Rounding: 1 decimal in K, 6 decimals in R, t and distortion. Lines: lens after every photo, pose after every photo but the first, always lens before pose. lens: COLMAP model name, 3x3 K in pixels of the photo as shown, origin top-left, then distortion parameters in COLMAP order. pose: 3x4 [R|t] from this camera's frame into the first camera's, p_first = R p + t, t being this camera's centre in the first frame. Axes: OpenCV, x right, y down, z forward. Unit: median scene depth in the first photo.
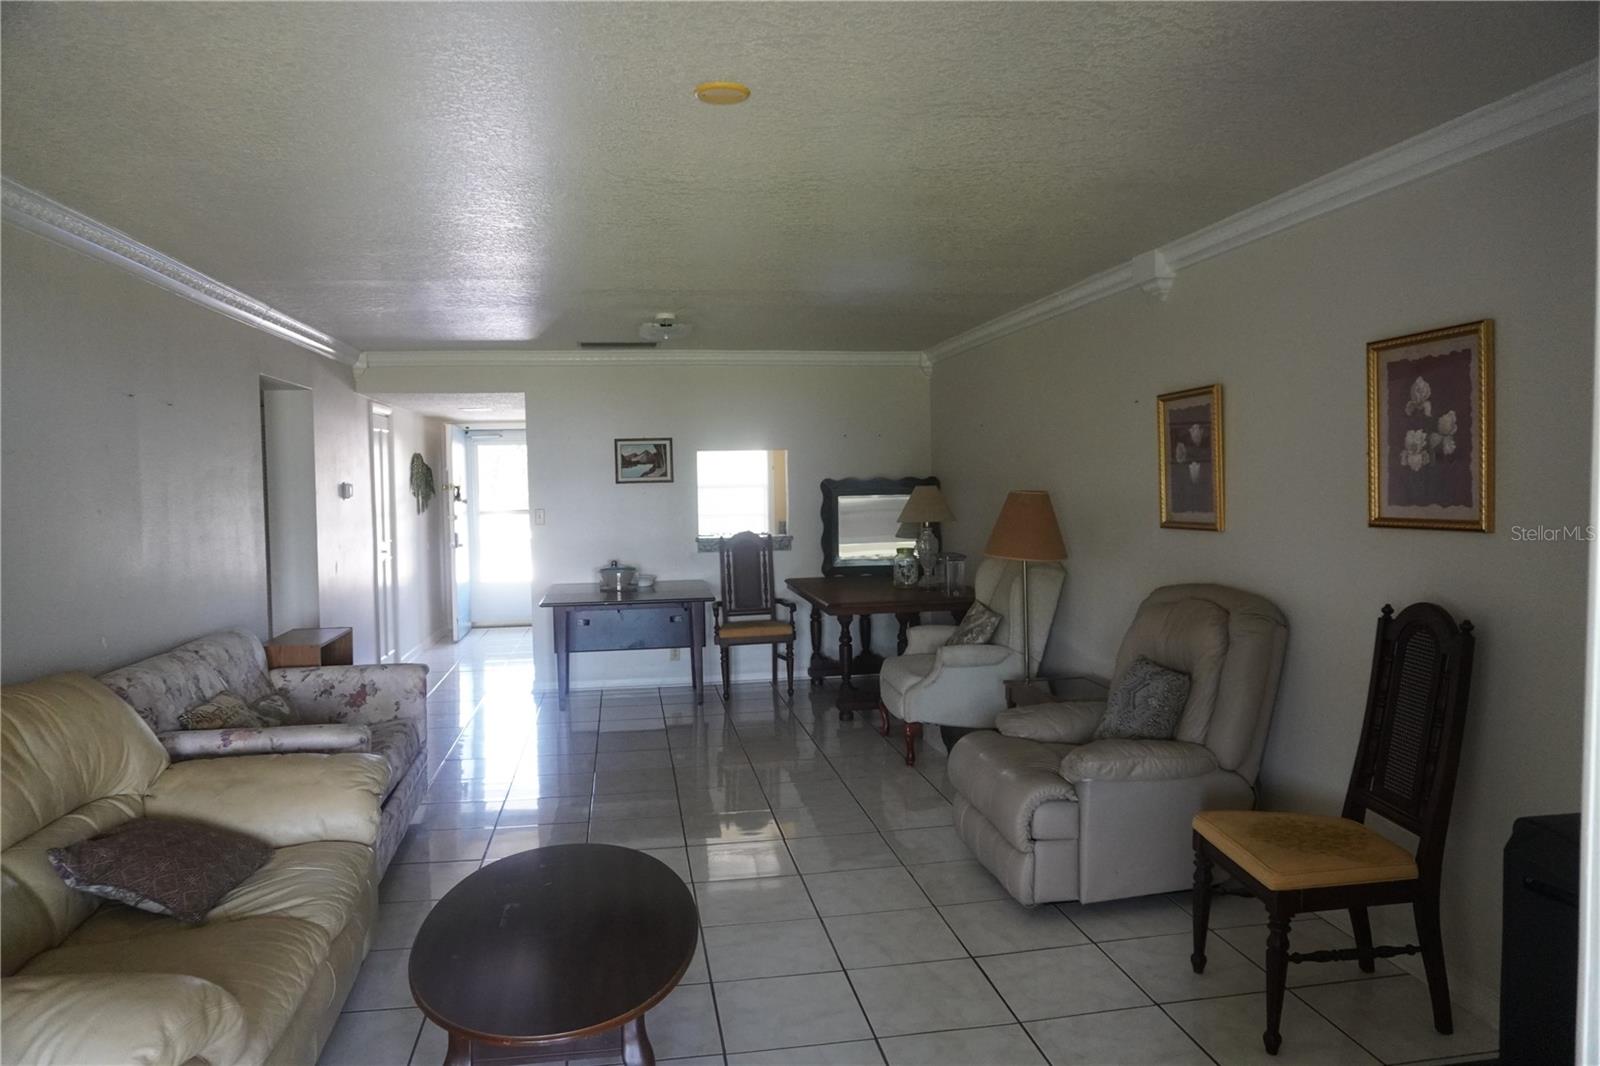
lens RADIAL K [[1092.2, 0, 800.7], [0, 1092.2, 527.9], [0, 0, 1]] dist [-0.034435, 0.035792]
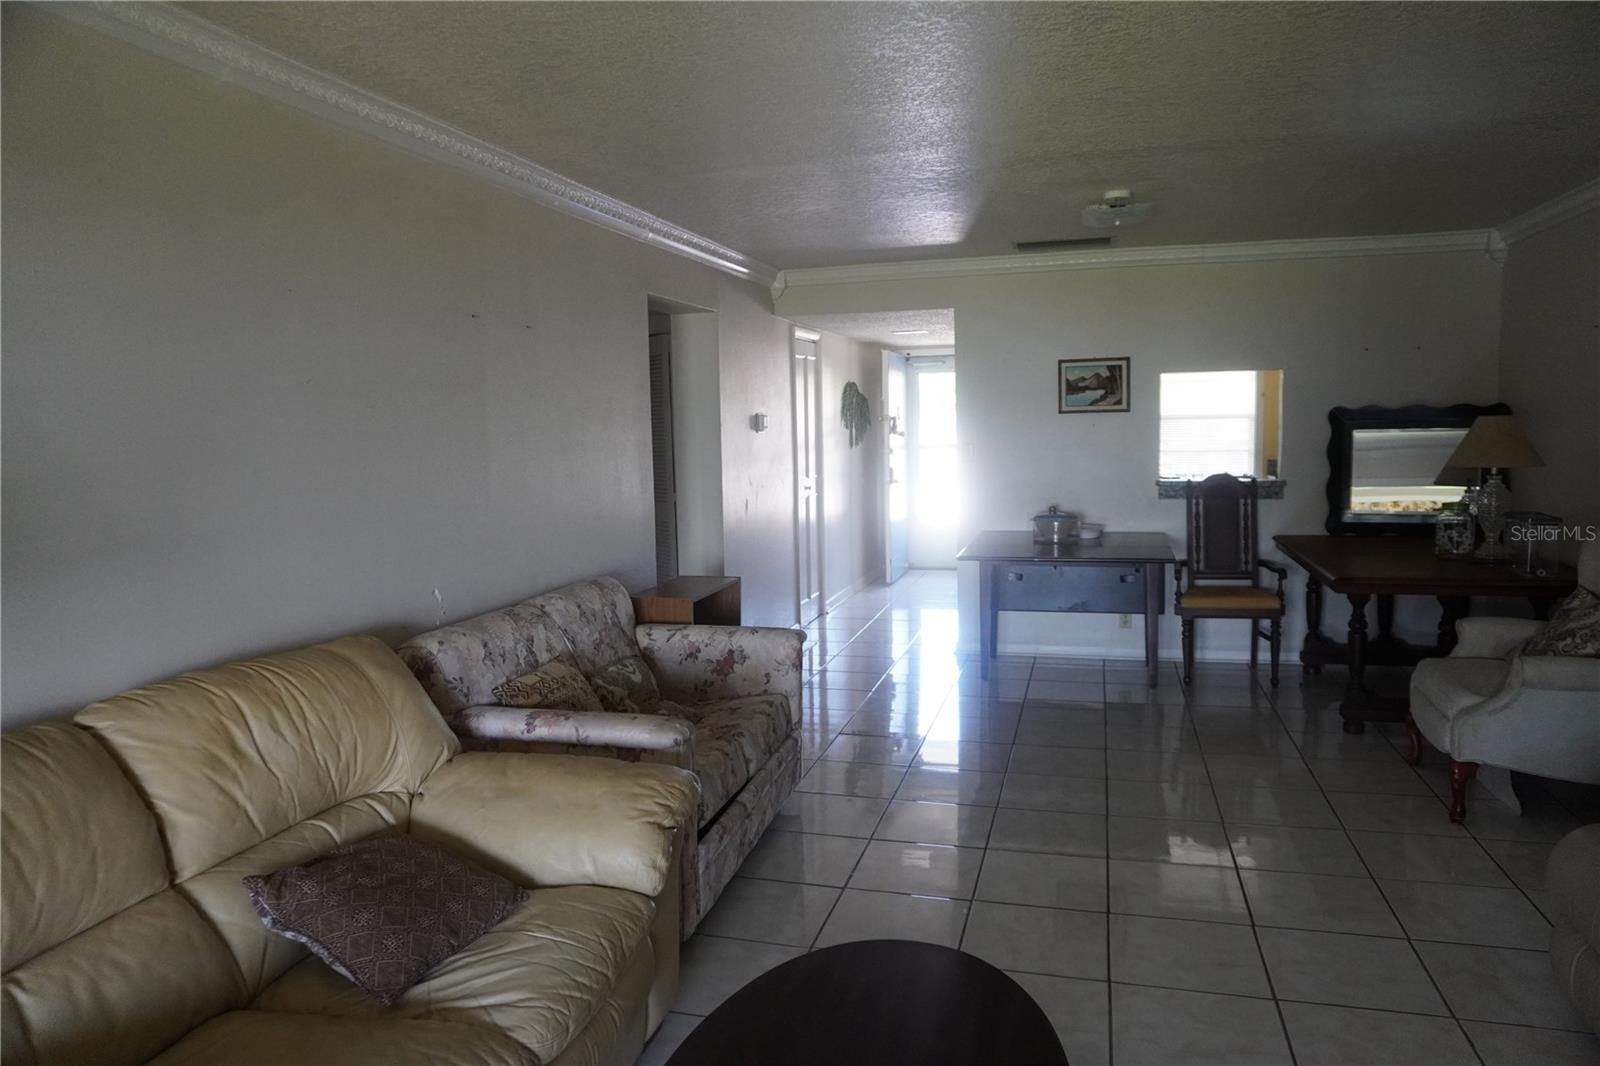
lens RADIAL K [[1092.2, 0, 793.4], [0, 1092.2, 531.2], [0, 0, 1]] dist [-0.034435, 0.035792]
pose [[0.907813, 0.039827, -0.417479, -0.001494], [-0.012141, 0.997559, 0.068765, -0.006348], [0.419199, -0.057357, 0.906081, 0.165338]]
